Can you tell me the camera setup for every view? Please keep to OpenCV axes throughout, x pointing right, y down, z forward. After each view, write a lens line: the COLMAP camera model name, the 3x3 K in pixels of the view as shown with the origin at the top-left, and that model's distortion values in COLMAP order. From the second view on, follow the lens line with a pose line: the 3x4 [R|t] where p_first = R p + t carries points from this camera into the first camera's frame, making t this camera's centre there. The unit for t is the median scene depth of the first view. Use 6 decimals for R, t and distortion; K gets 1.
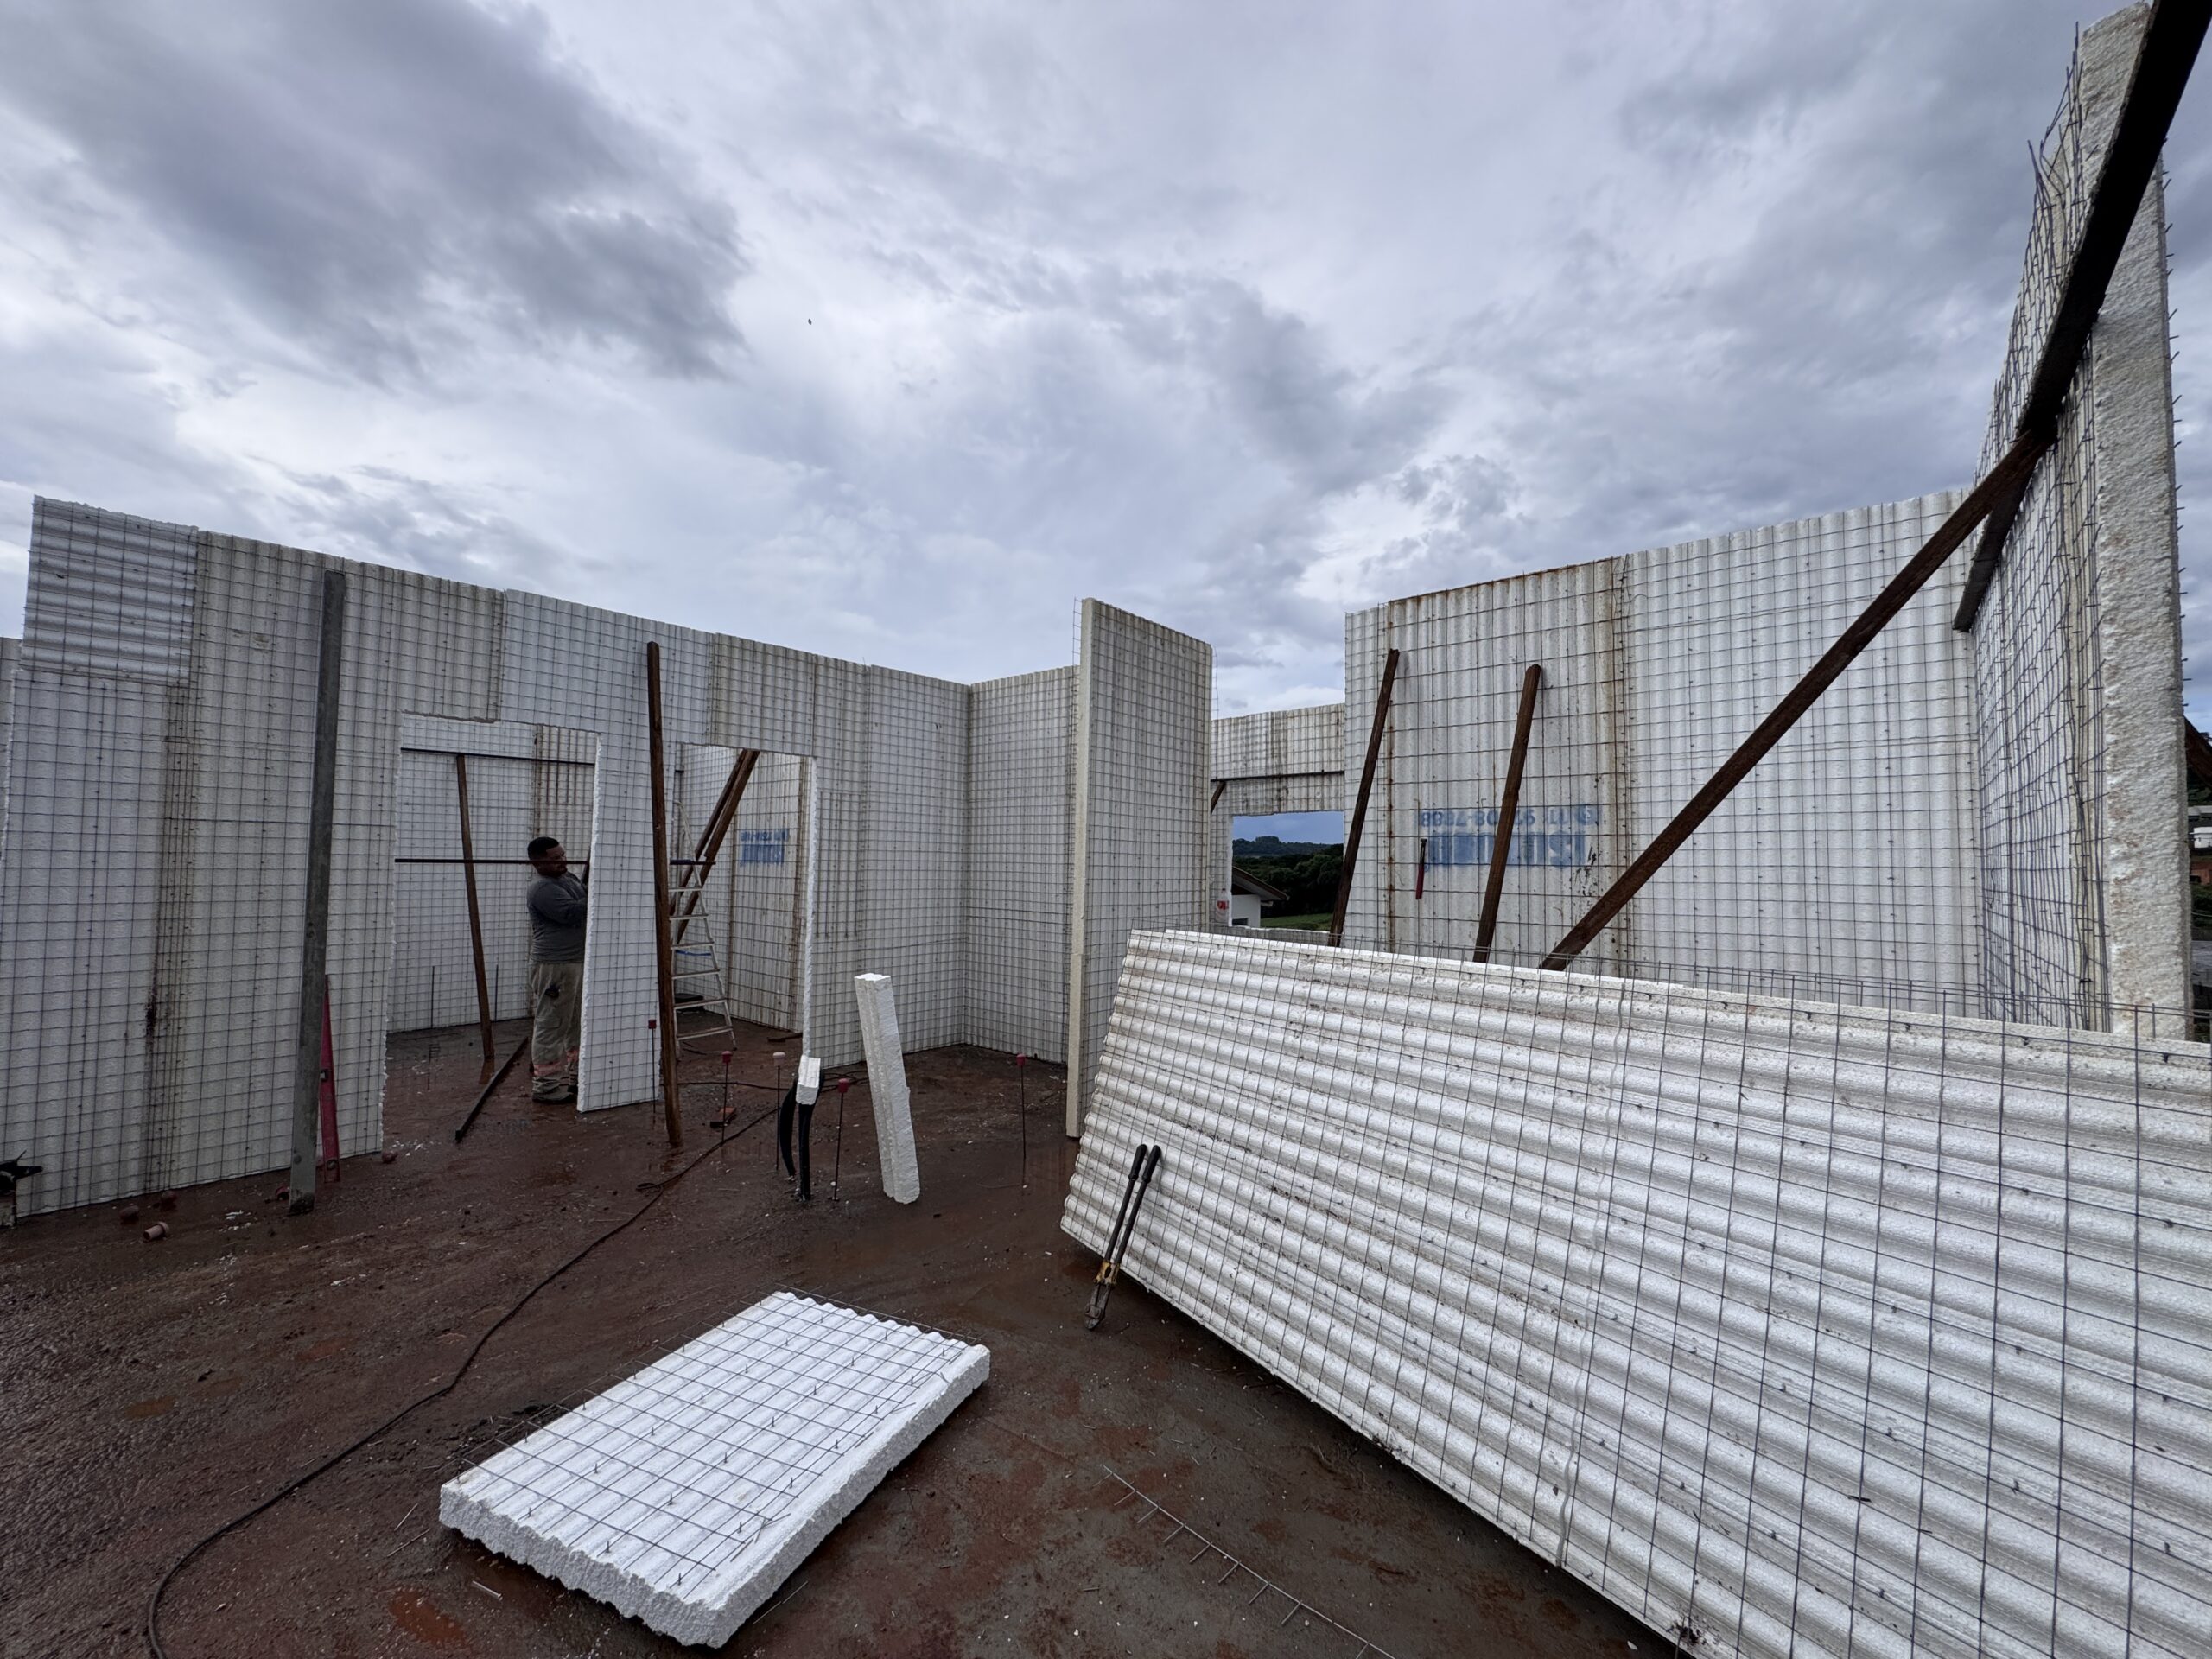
lens RADIAL K [[884.5, 0, 1106.0], [0, 884.5, 829.5], [0, 0, 1]] dist [-0.003015, 0.000012]
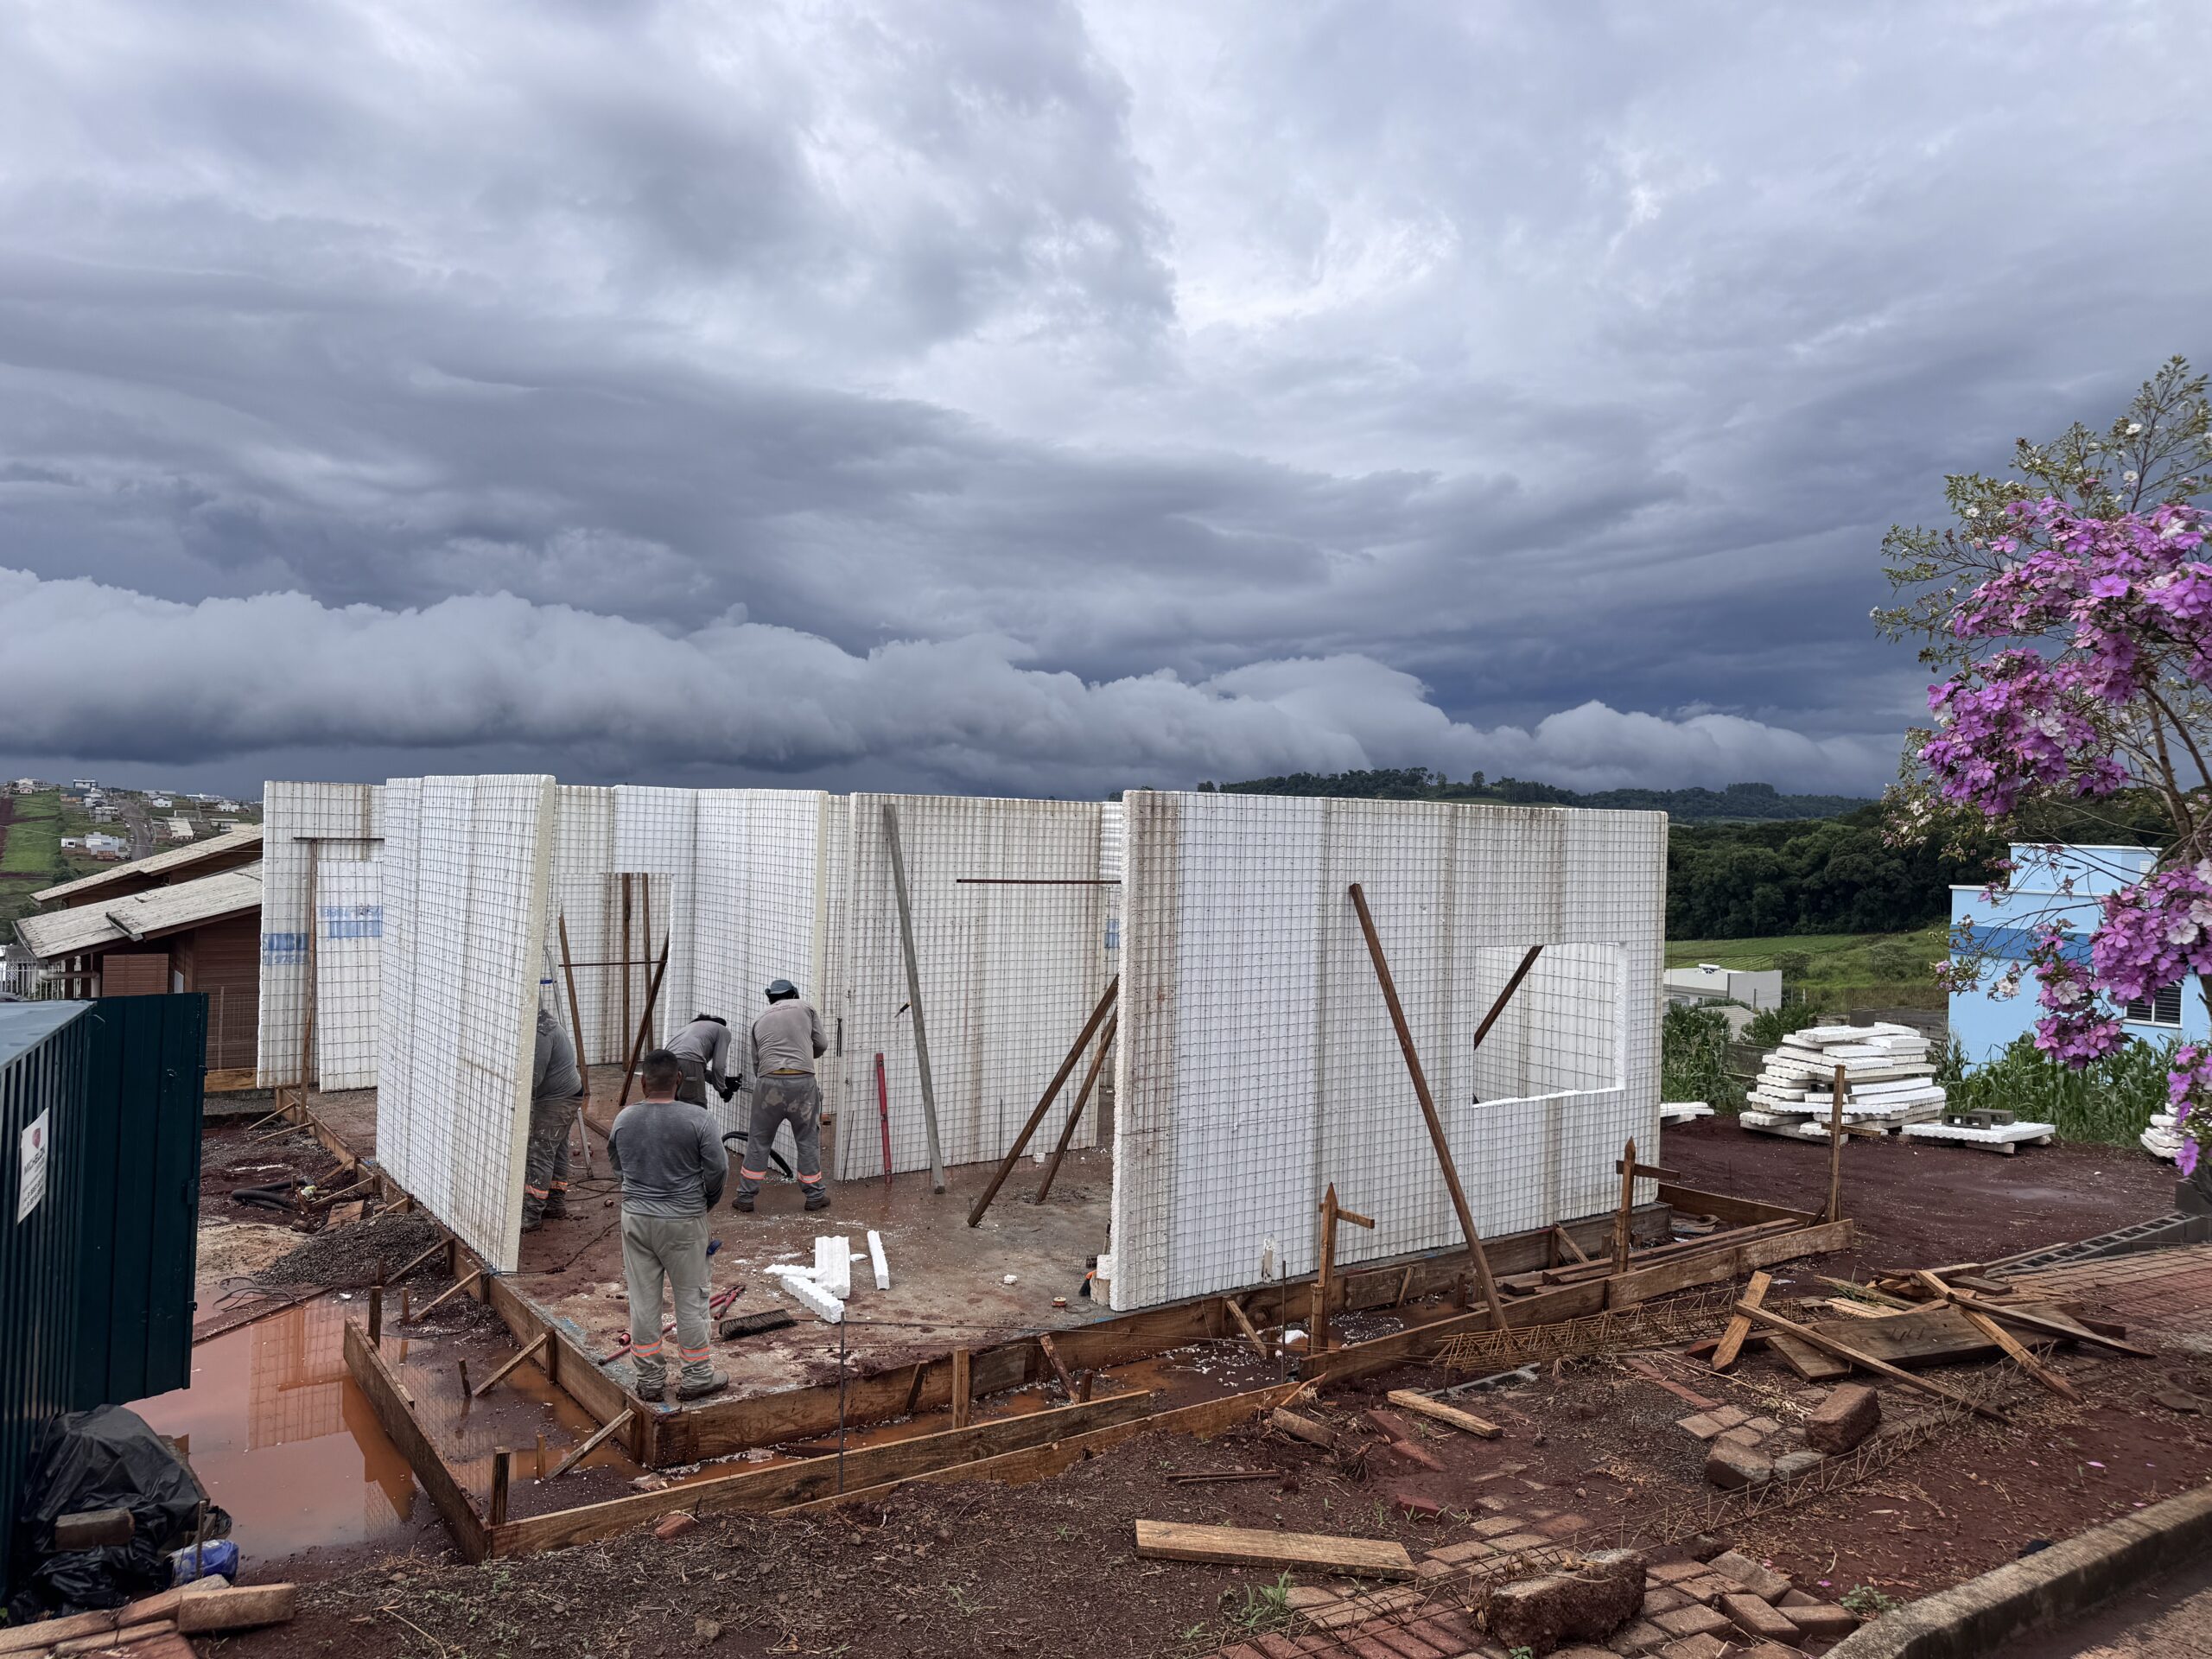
lens RADIAL K [[1537.0, 0, 1106.0], [0, 1537.0, 829.5], [0, 0, 1]] dist [0.193543, -0.379586]
pose [[0.978211, 0.018610, -0.206780, 0.861549], [-0.009988, 0.999040, 0.042665, -0.392554], [0.207375, -0.039670, 0.977457, -1.783864]]
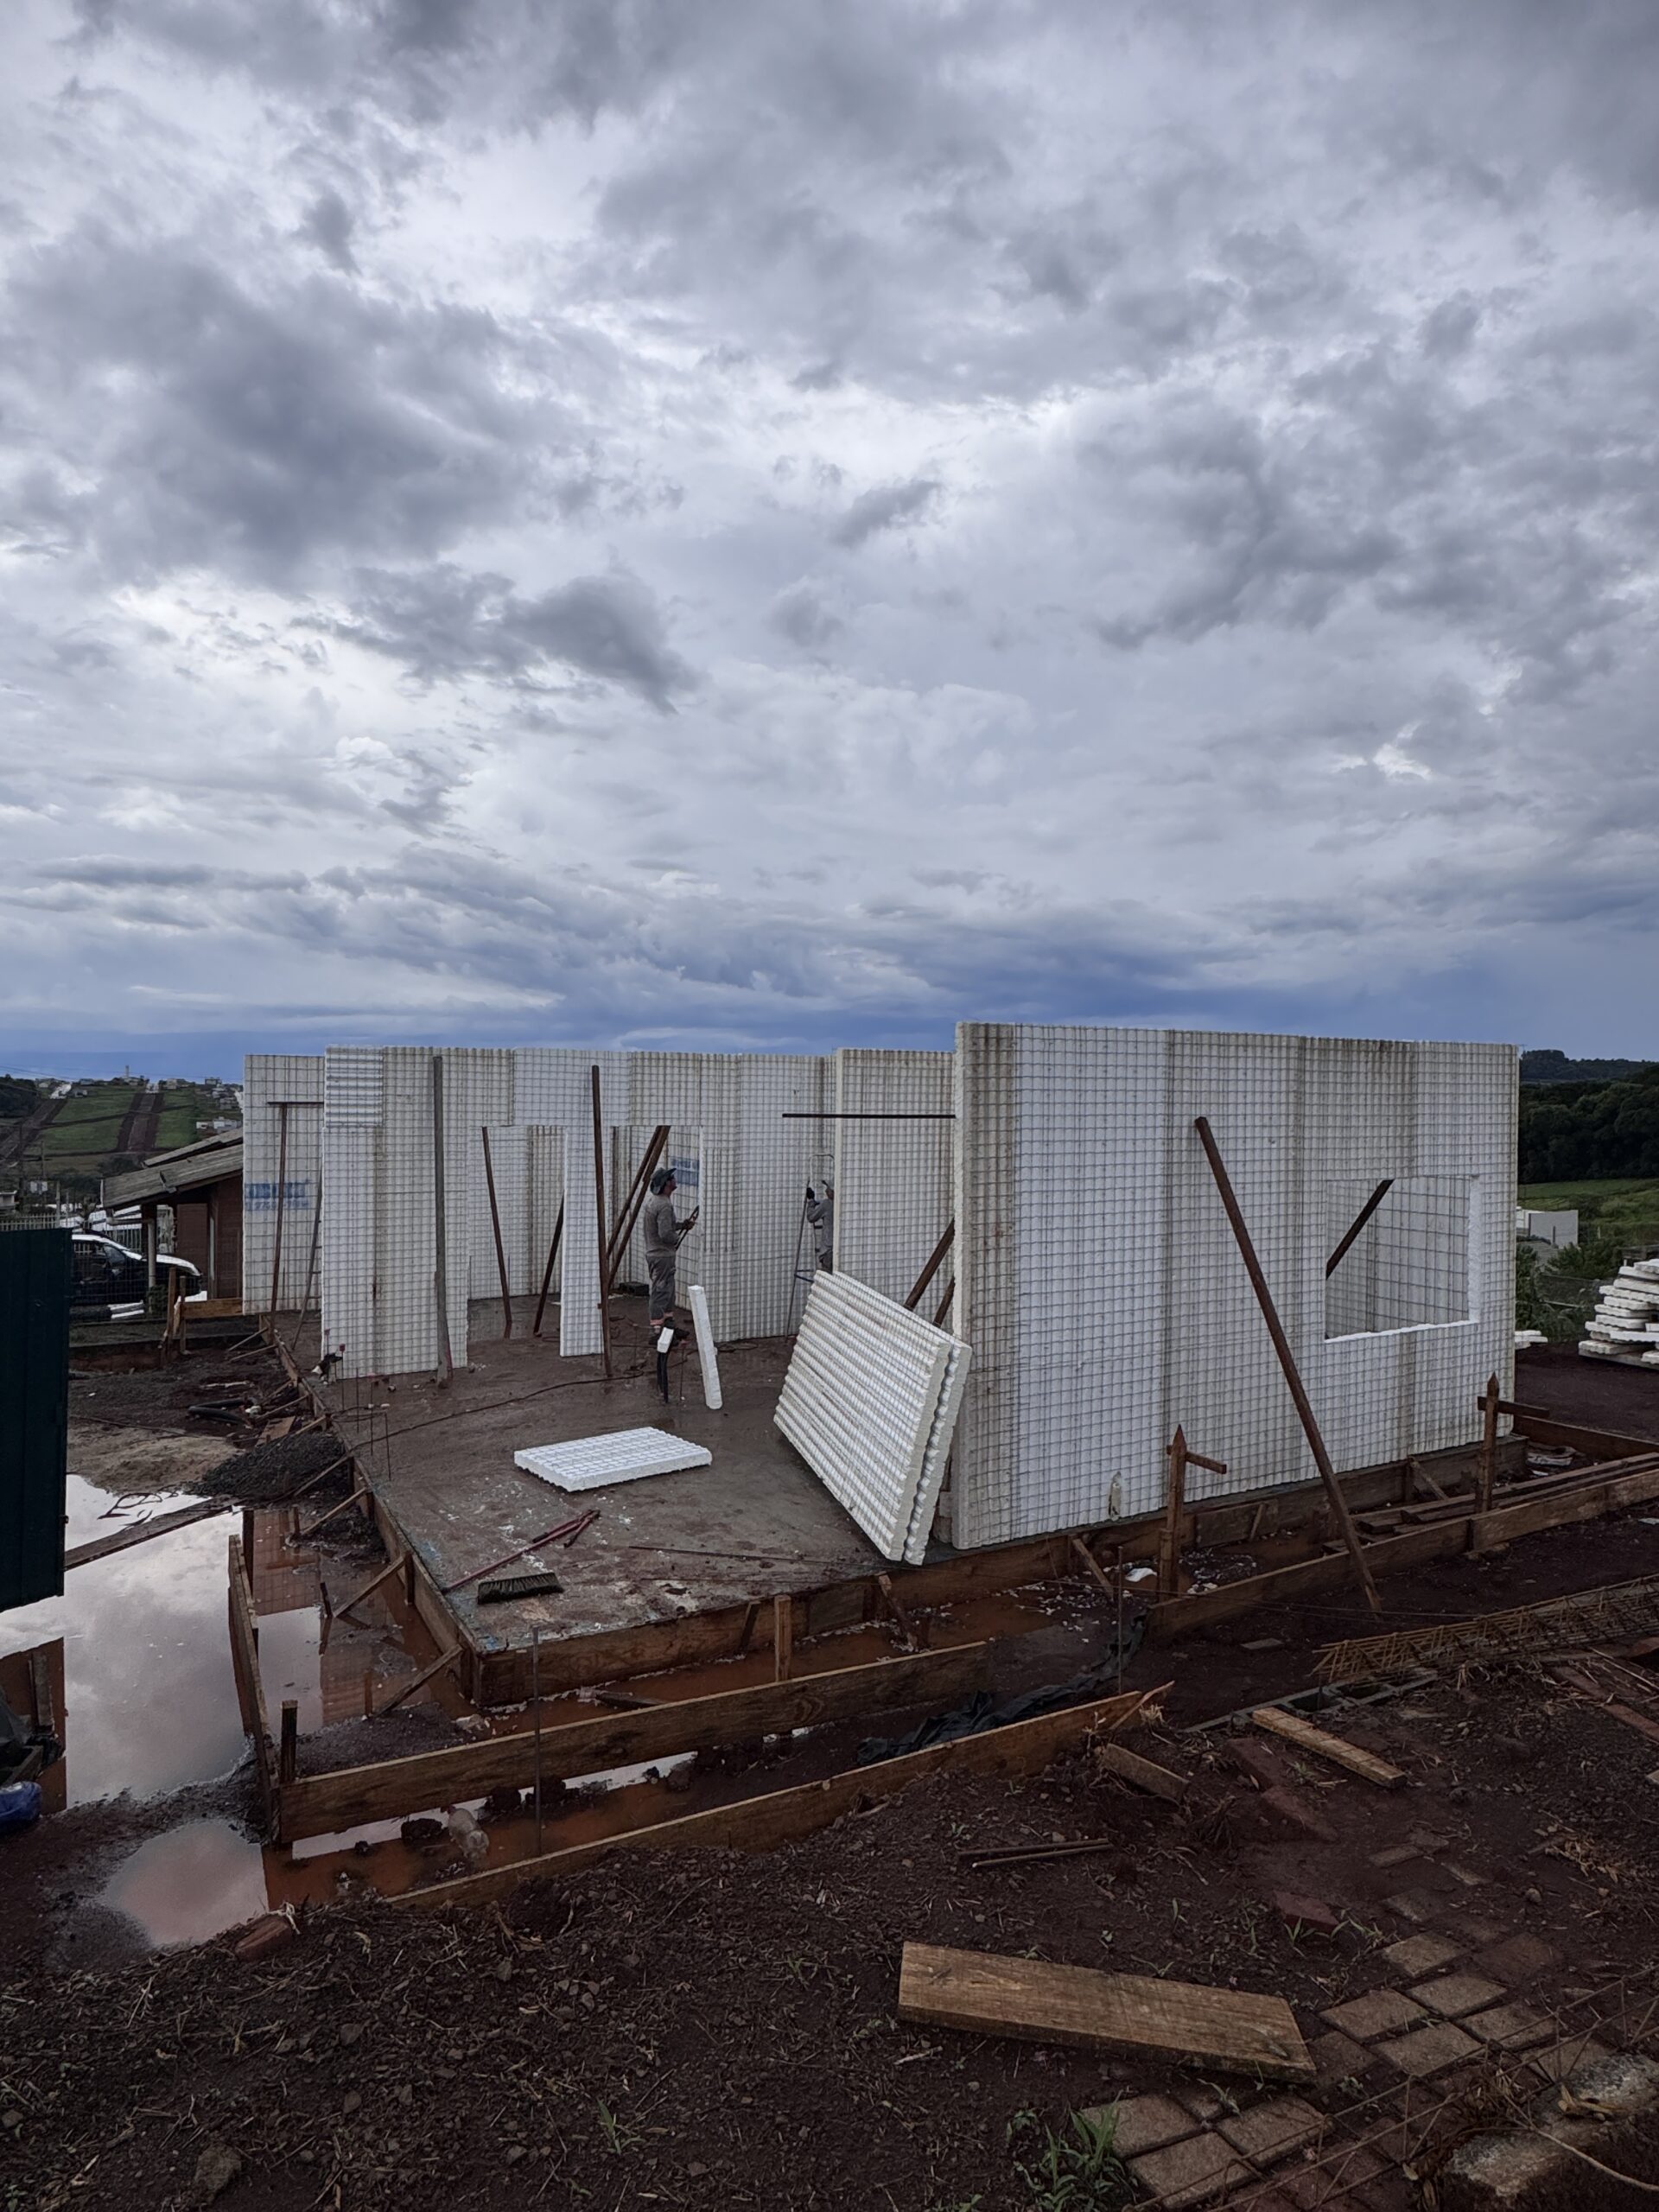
lens RADIAL K [[1265.2, 0, 829.5], [0, 1265.2, 1106.0], [0, 0, 1]] dist [0.001731, -0.000235]
pose [[0.945603, 0.001840, -0.325317, 0.836845], [0.013502, 0.998900, 0.044895, -0.319648], [0.325042, -0.046845, 0.944539, -1.354546]]
